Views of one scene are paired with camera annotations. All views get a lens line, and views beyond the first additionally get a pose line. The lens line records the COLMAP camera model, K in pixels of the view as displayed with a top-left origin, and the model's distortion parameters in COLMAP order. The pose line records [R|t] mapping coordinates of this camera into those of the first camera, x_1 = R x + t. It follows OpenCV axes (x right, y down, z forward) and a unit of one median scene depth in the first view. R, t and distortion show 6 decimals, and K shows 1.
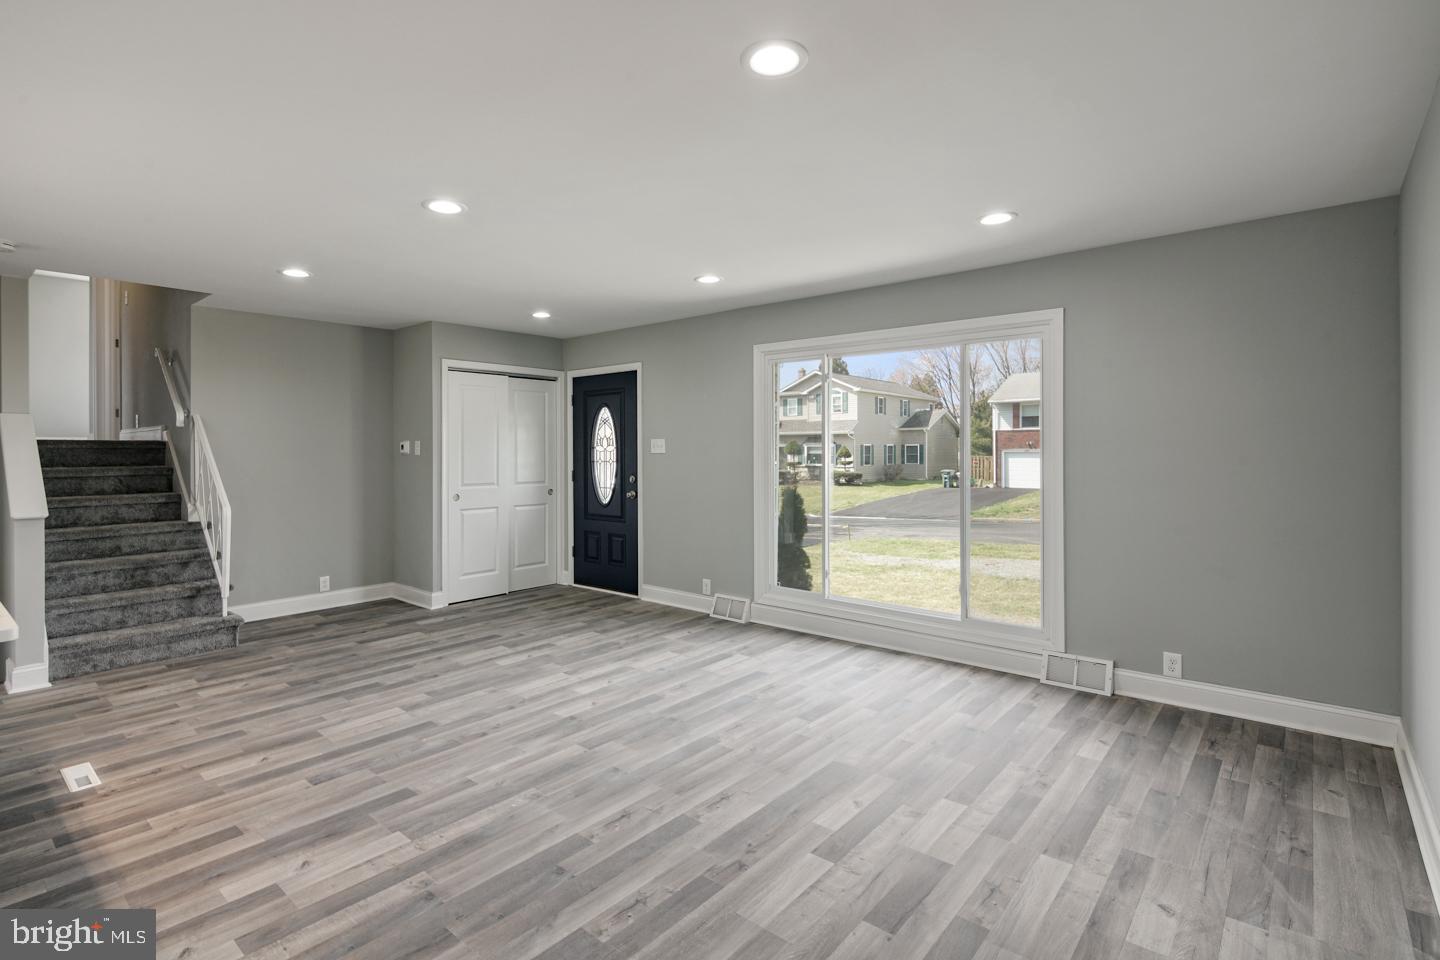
lens RADIAL K [[695.9, 0, 714.6], [0, 695.9, 443.3], [0, 0, 1]] dist [0.003165, -0.000591]
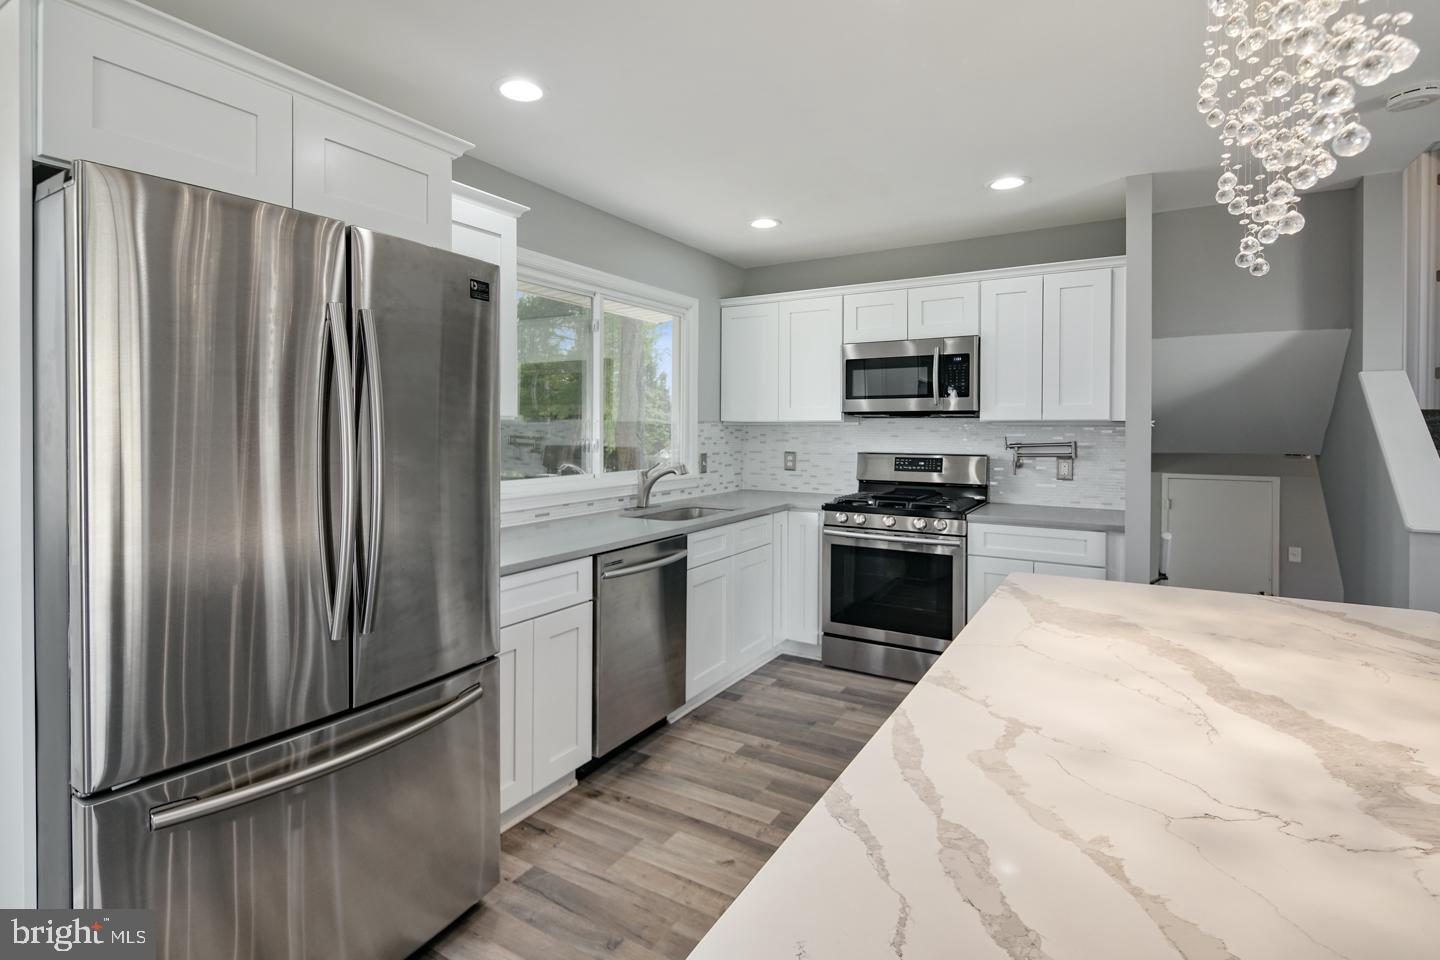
lens RADIAL K [[709.0, 0, 683.2], [0, 709.0, 431.9], [0, 0, 1]] dist [-0.001059, -0.000602]
pose [[0.127786, 0.011920, -0.991730, -0.470979], [0.008721, 0.999876, 0.013142, 0.001538], [0.991763, -0.010329, 0.127666, 0.265421]]
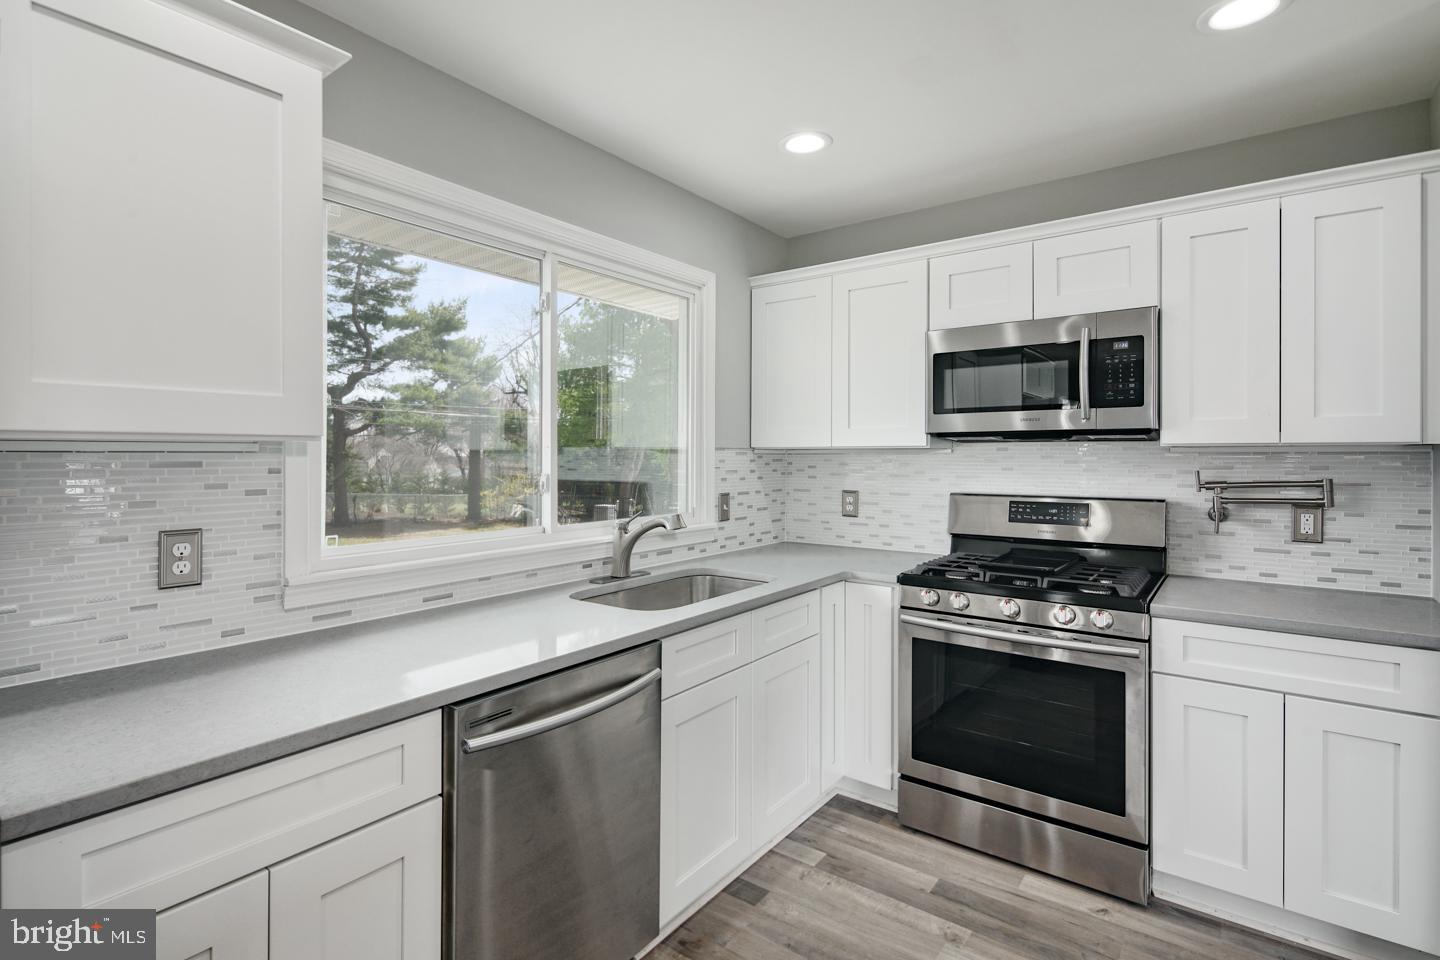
lens RADIAL K [[710.1, 0, 680.1], [0, 710.1, 454.1], [0, 0, 1]] dist [0.002194, -0.000954]
pose [[0.031316, 0.001844, -0.999508, -0.827441], [0.010327, 0.999944, 0.002168, 0.005052], [0.999456, -0.010389, 0.031295, 0.379171]]
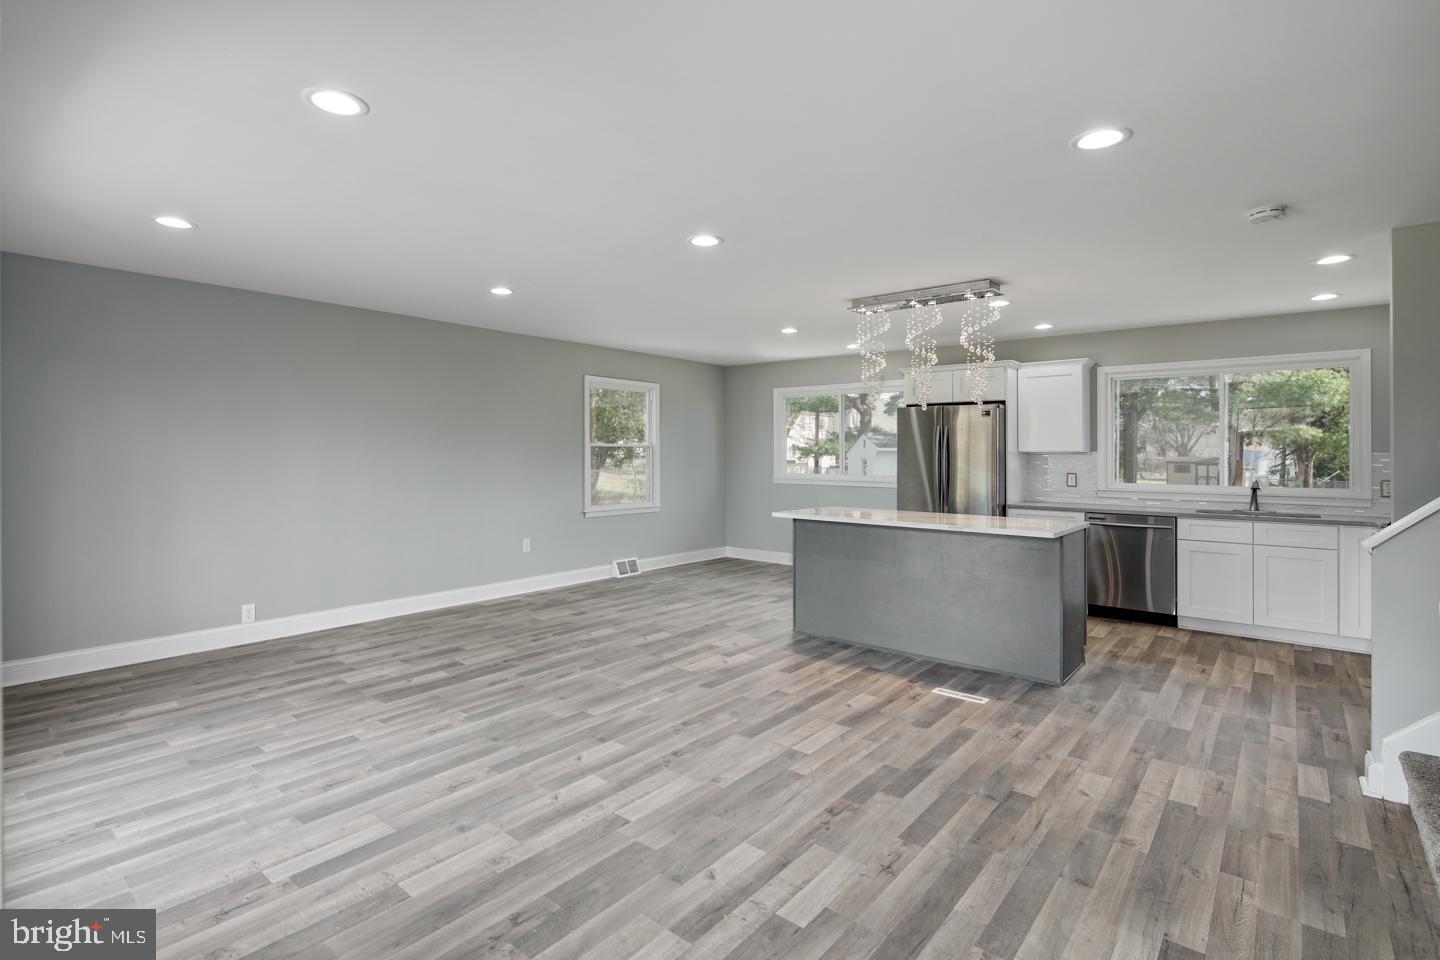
lens RADIAL K [[695.9, 0, 714.6], [0, 695.9, 443.3], [0, 0, 1]] dist [0.003165, -0.000591]
pose [[-0.999817, -0.000320, -0.019114, -0.320563], [0.000171, 0.999670, -0.025698, 0.019300], [0.019116, -0.025696, -0.999487, 1.851403]]
